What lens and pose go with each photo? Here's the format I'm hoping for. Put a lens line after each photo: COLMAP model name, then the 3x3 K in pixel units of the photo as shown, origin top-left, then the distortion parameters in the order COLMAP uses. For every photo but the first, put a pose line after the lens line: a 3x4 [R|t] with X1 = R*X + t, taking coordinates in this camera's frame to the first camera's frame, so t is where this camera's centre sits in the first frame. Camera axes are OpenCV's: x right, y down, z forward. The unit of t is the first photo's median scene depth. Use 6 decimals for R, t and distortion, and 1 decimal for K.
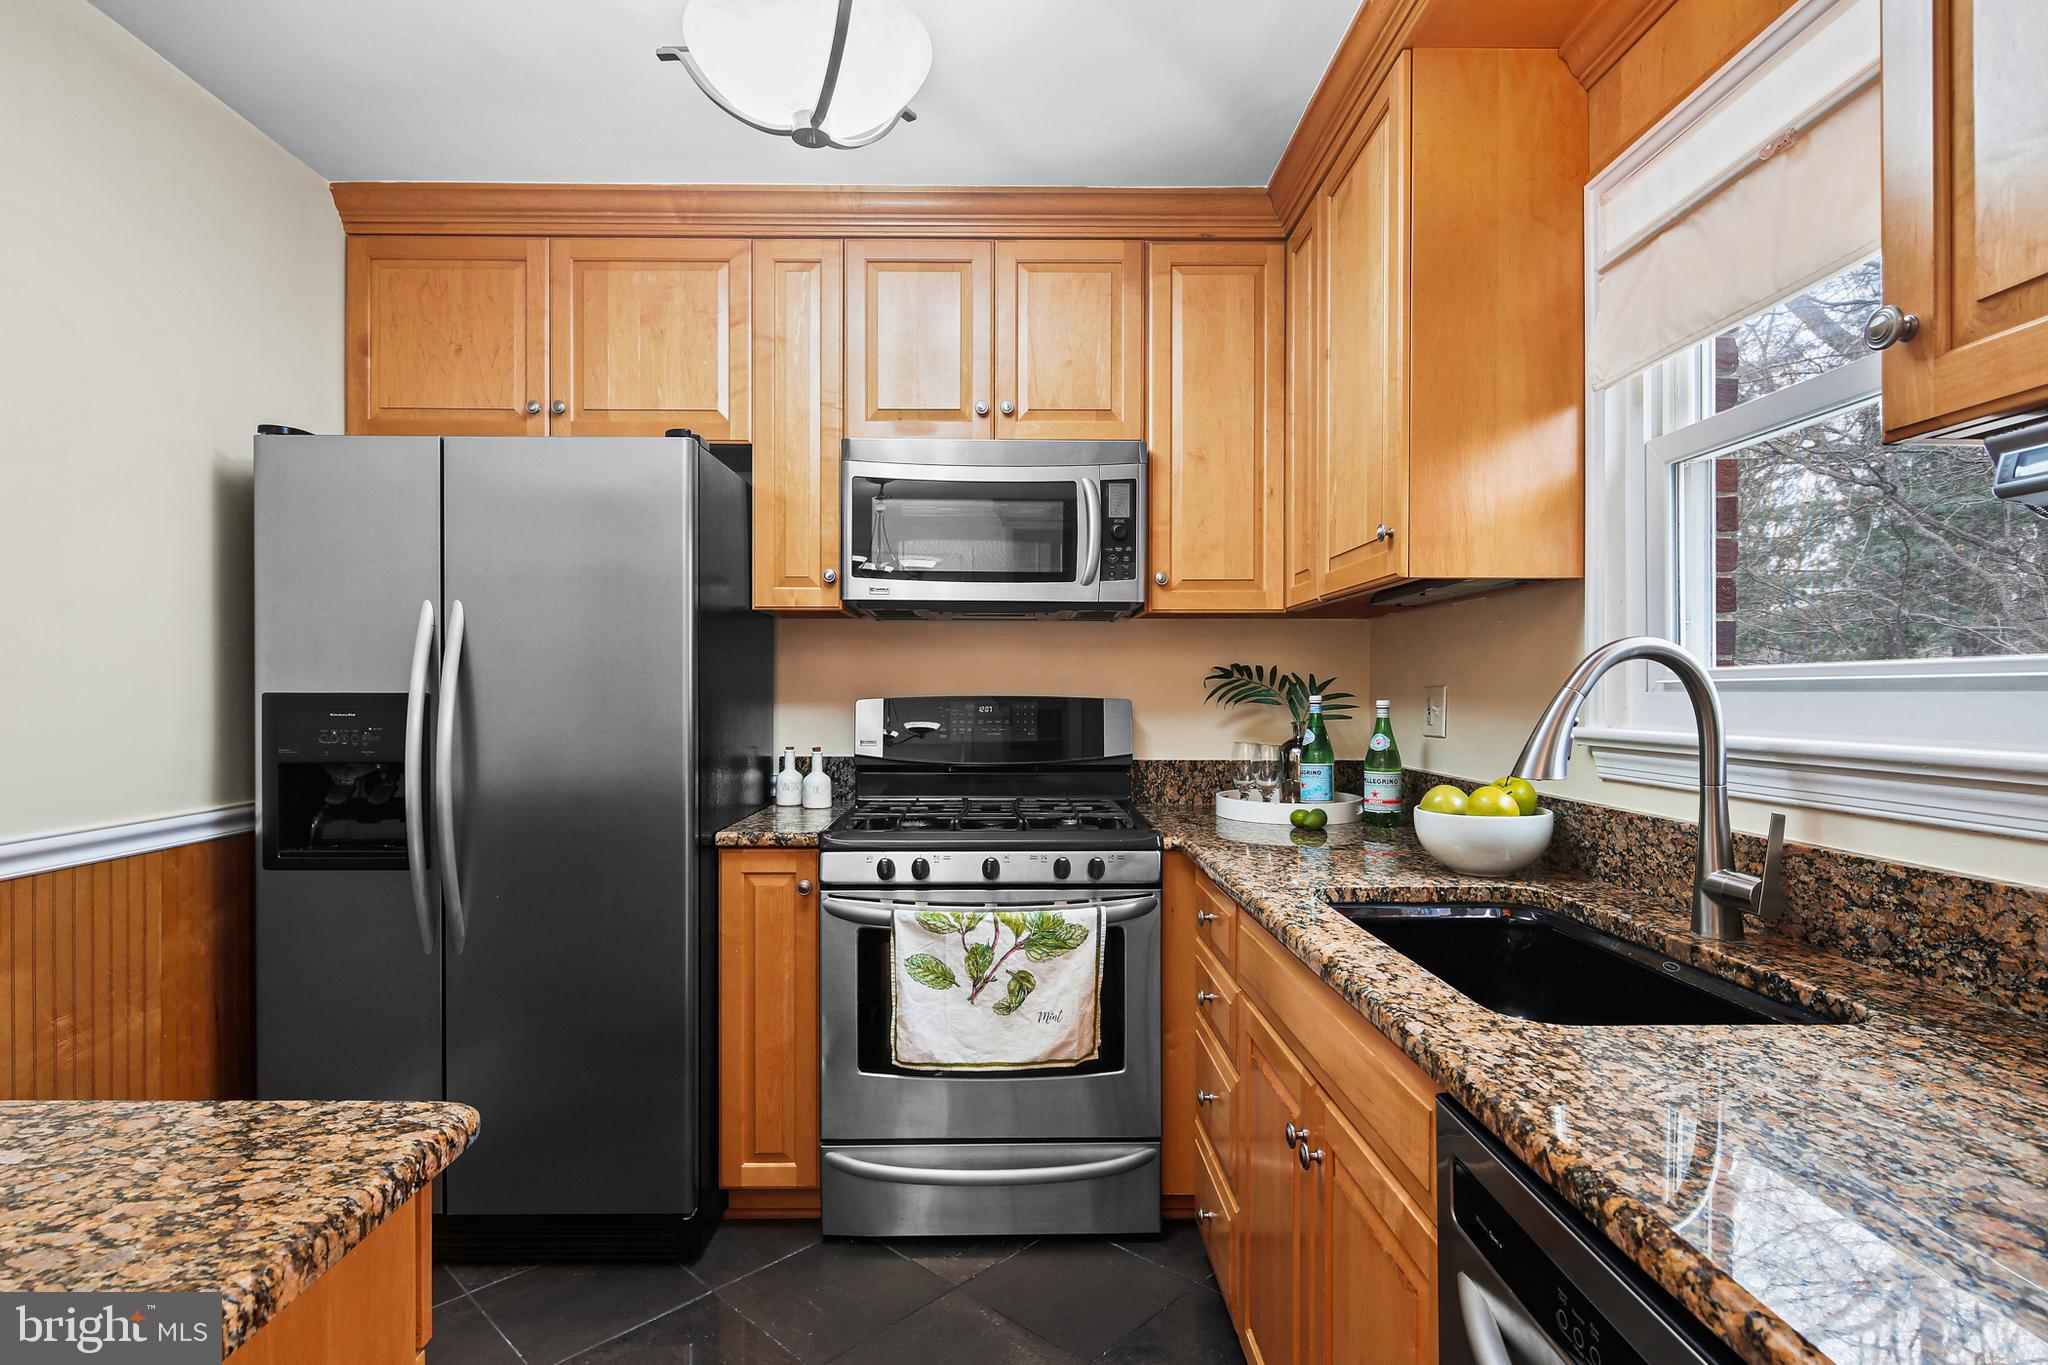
lens RADIAL K [[1011.7, 0, 1021.7], [0, 1011.7, 687.4], [0, 0, 1]] dist [0.005207, -0.005430]
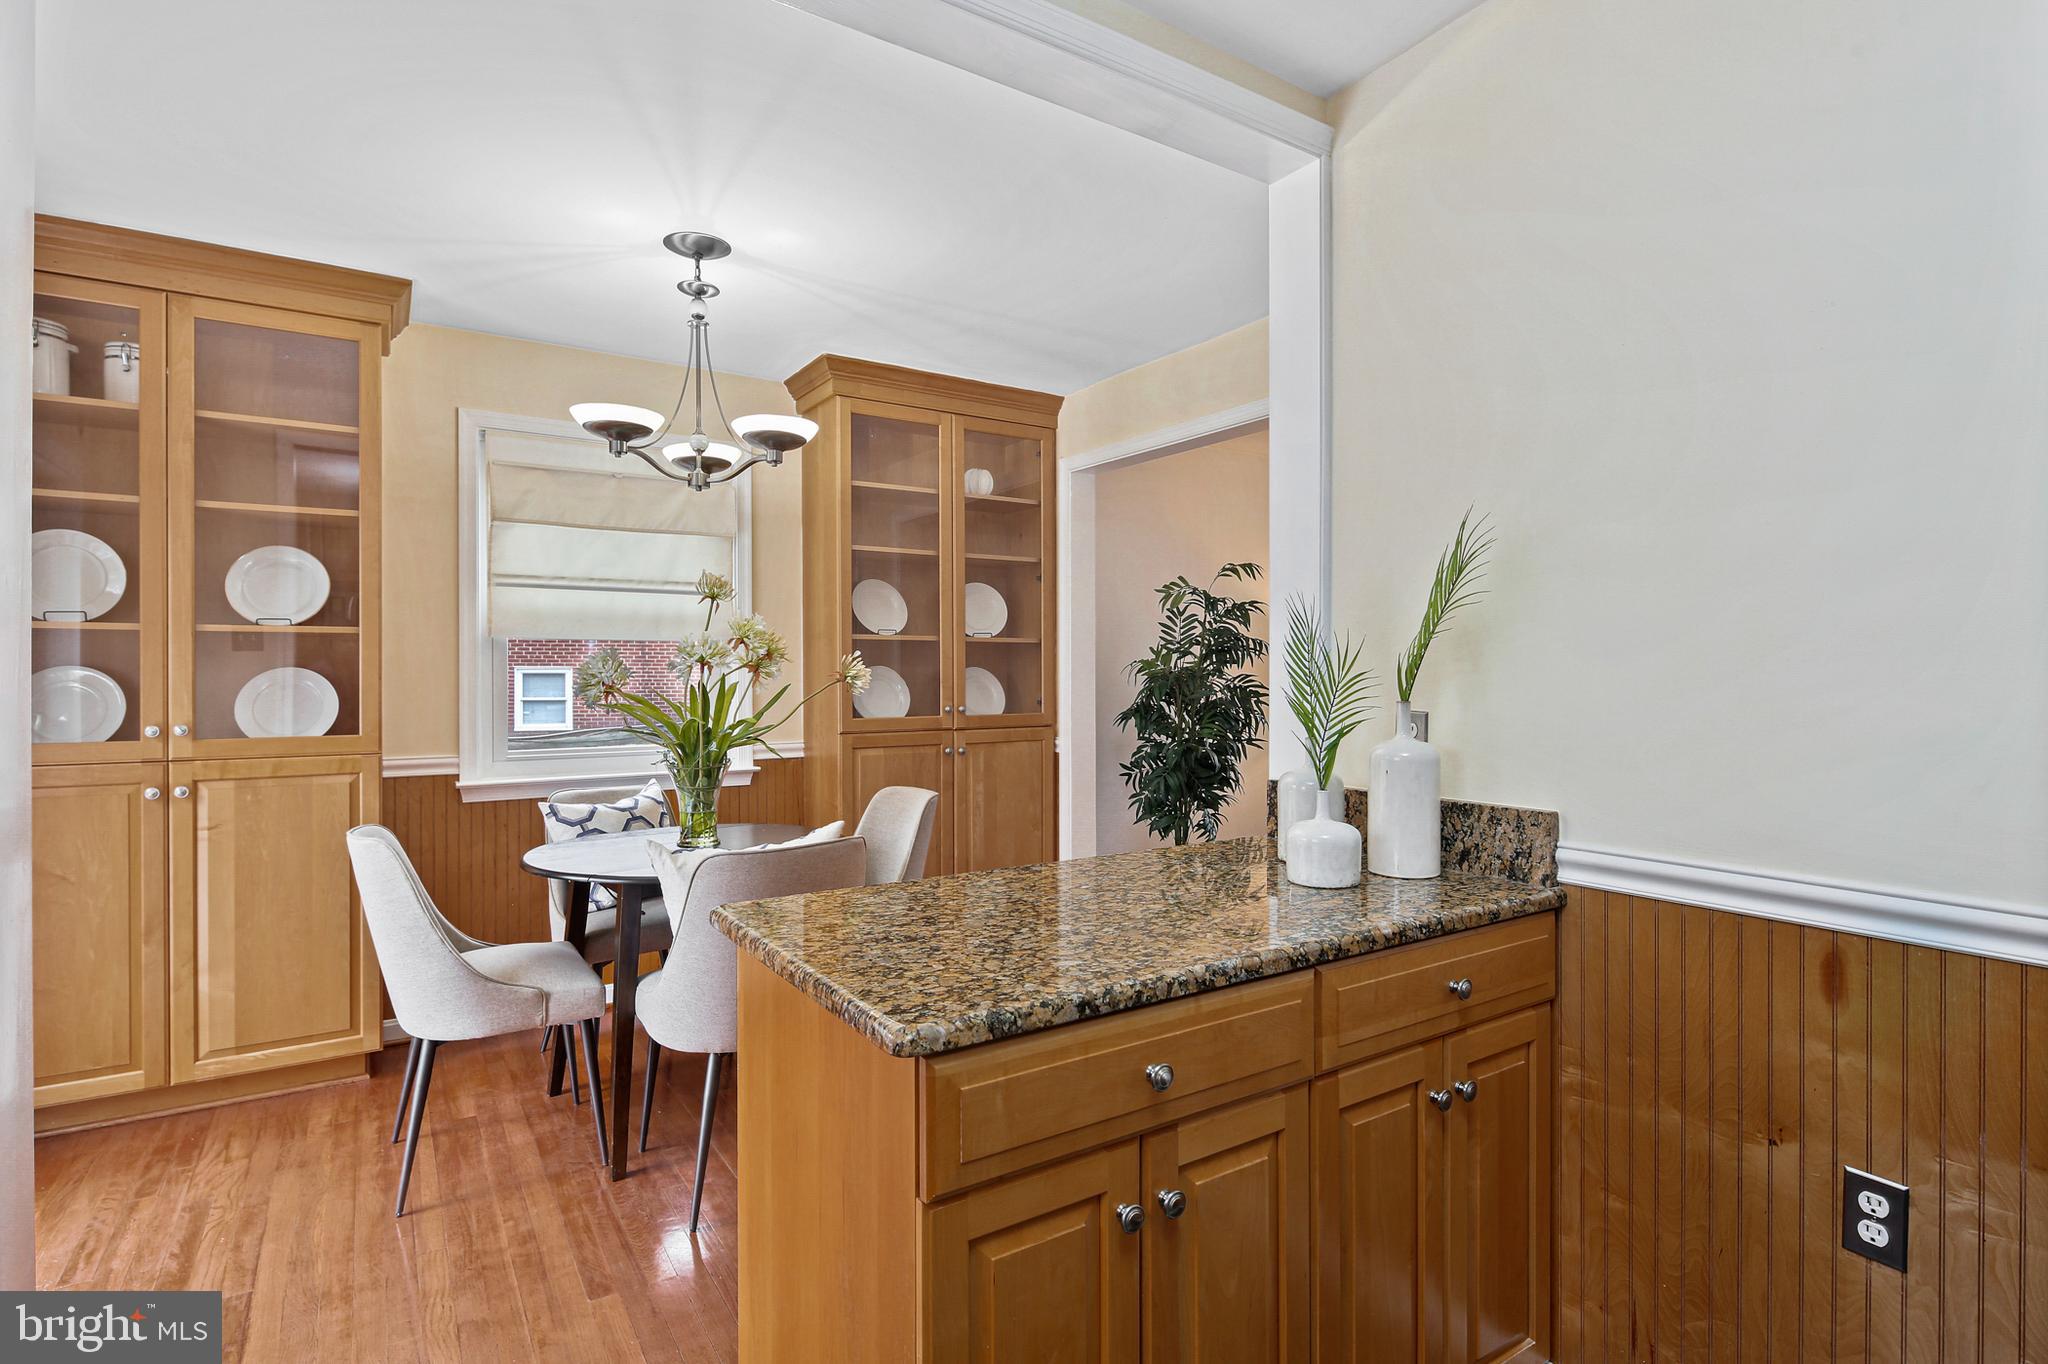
lens RADIAL K [[1011.7, 0, 1024.2], [0, 1011.7, 682.5], [0, 0, 1]] dist [0.005207, -0.005430]
pose [[-0.852135, 0.002349, -0.523317, -0.019941], [0.002972, 0.999996, -0.000352, -0.023354], [0.523314, -0.001855, -0.852138, 2.419285]]
